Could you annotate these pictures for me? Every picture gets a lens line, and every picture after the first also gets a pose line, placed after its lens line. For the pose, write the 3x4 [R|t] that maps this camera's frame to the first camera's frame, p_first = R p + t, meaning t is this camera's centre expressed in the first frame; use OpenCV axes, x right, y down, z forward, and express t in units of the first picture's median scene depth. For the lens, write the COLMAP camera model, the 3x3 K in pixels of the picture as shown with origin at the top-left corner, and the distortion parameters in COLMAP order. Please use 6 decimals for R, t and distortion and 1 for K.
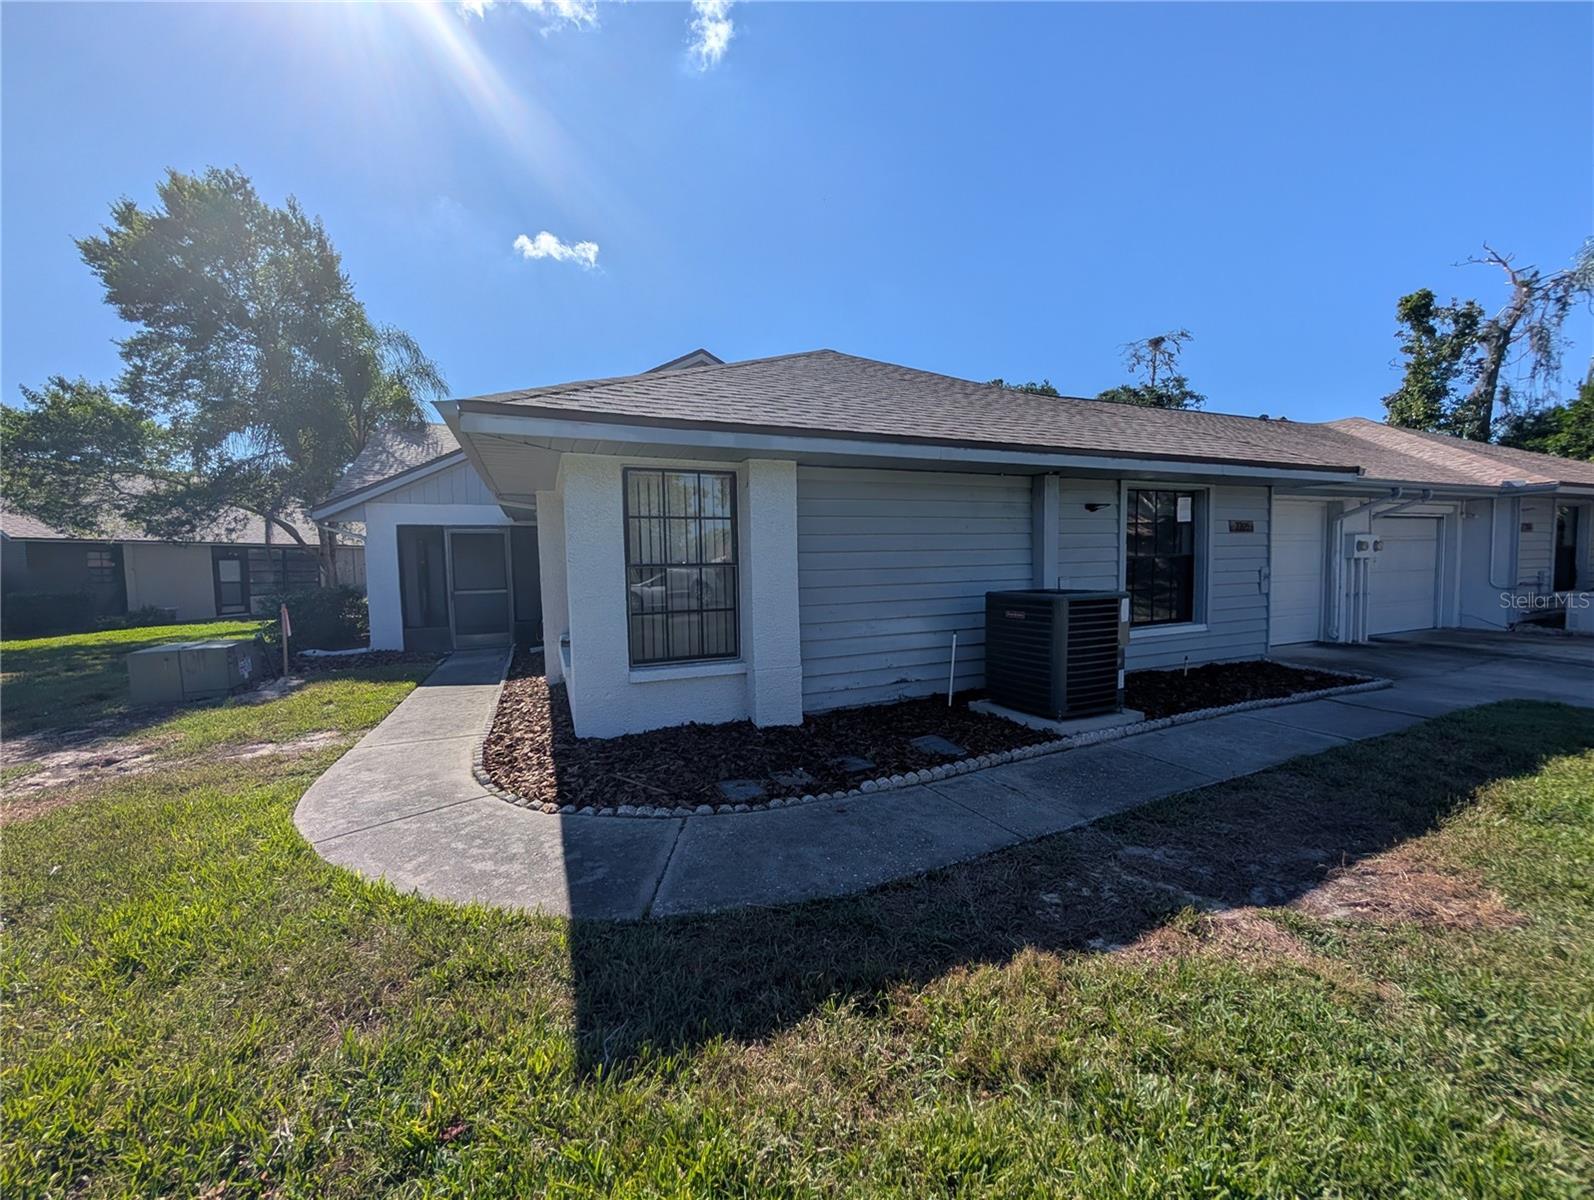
lens RADIAL K [[613.0, 0, 777.3], [0, 613.0, 608.3], [0, 0, 1]] dist [-0.000915, 0.000497]
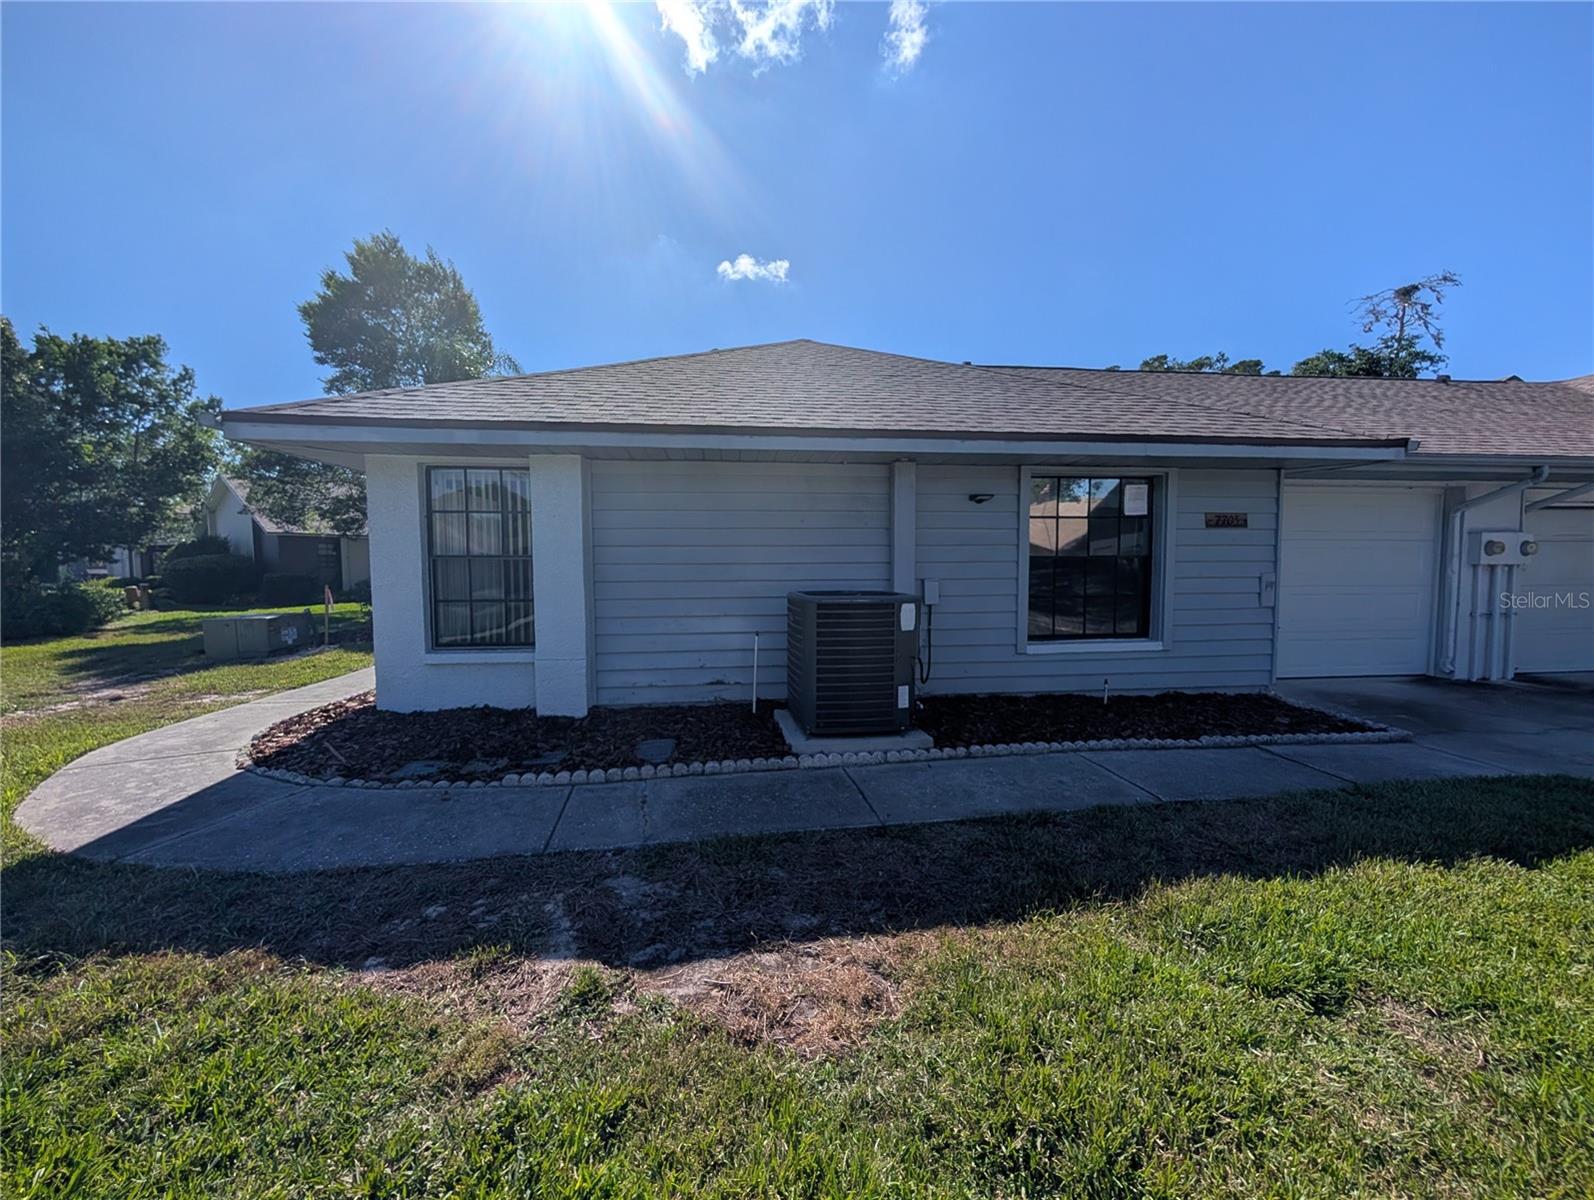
lens RADIAL K [[613.0, 0, 782.8], [0, 613.0, 587.2], [0, 0, 1]] dist [-0.000915, 0.000497]
pose [[0.958862, 0.028501, -0.282437, 0.518715], [-0.037725, 0.998916, -0.027276, -0.005488], [0.281353, 0.036809, 0.958898, 0.103256]]
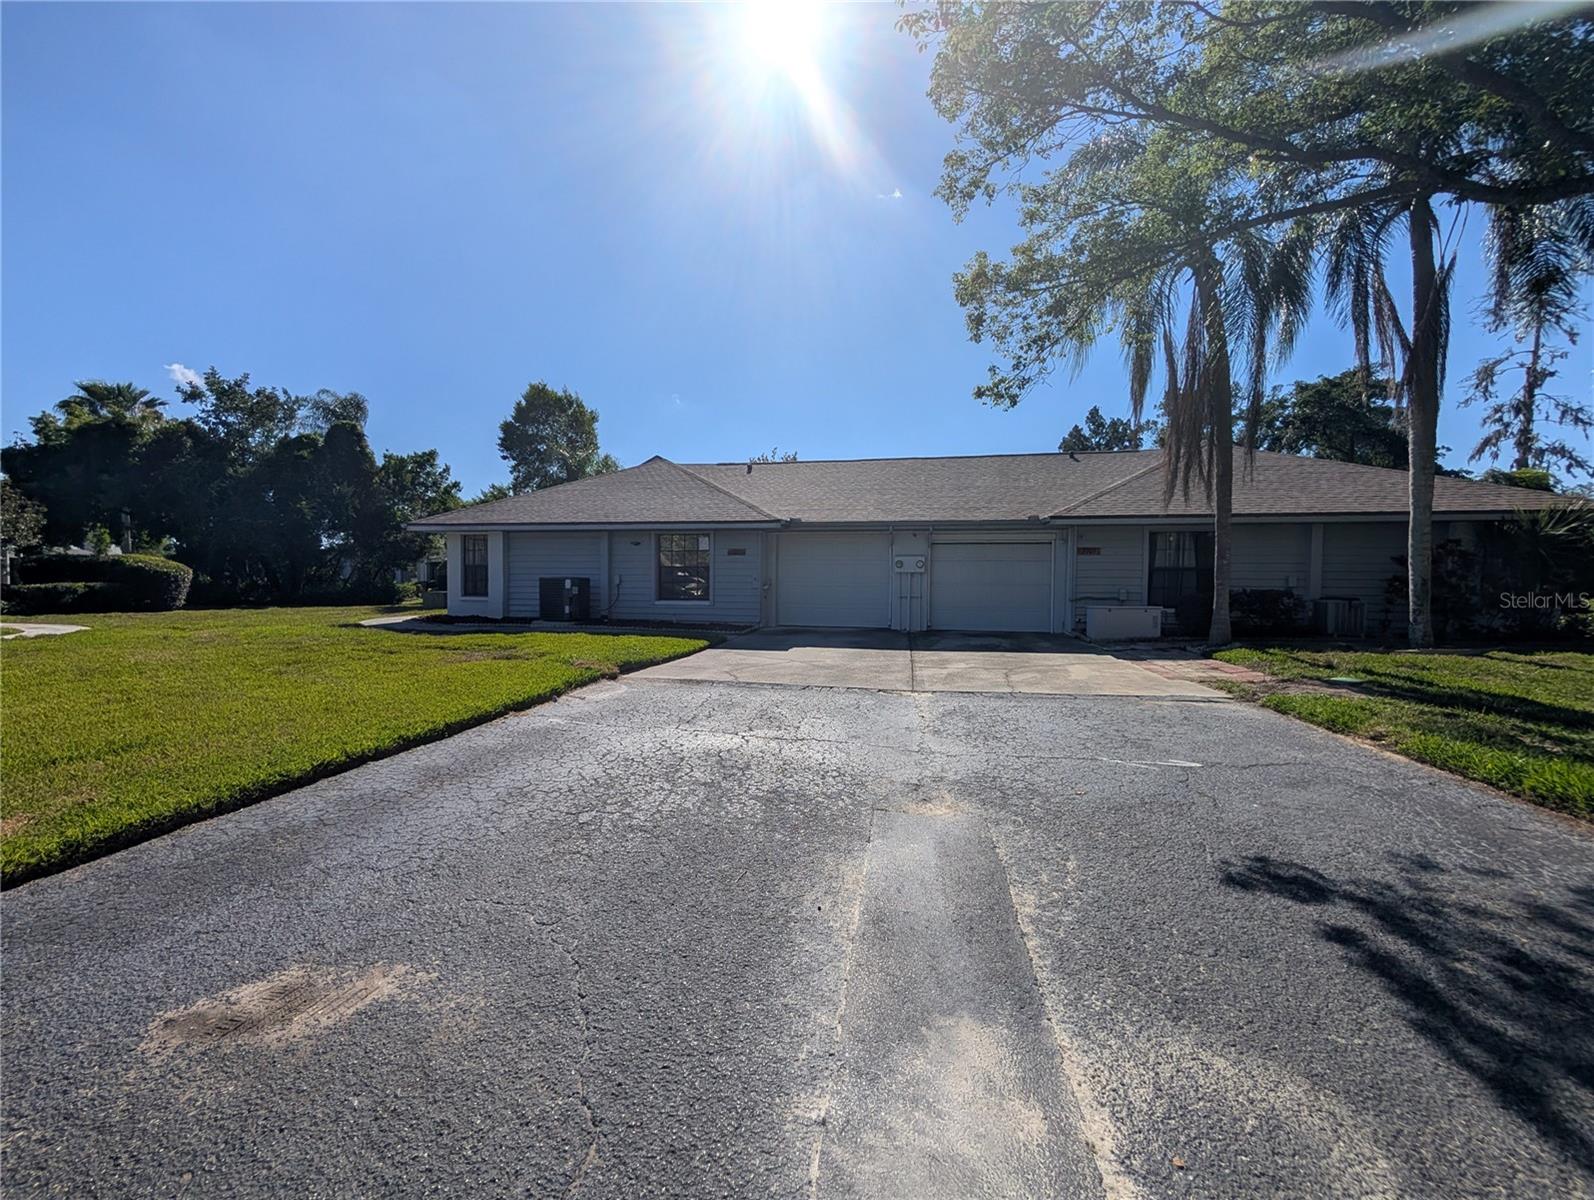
lens RADIAL K [[613.0, 0, 792.2], [0, 613.0, 593.6], [0, 0, 1]] dist [-0.000915, 0.000497]
pose [[0.824139, 0.042962, -0.564755, 2.352515], [-0.070853, 0.997106, -0.027543, 0.041059], [0.561938, 0.062714, 0.824799, -0.540253]]
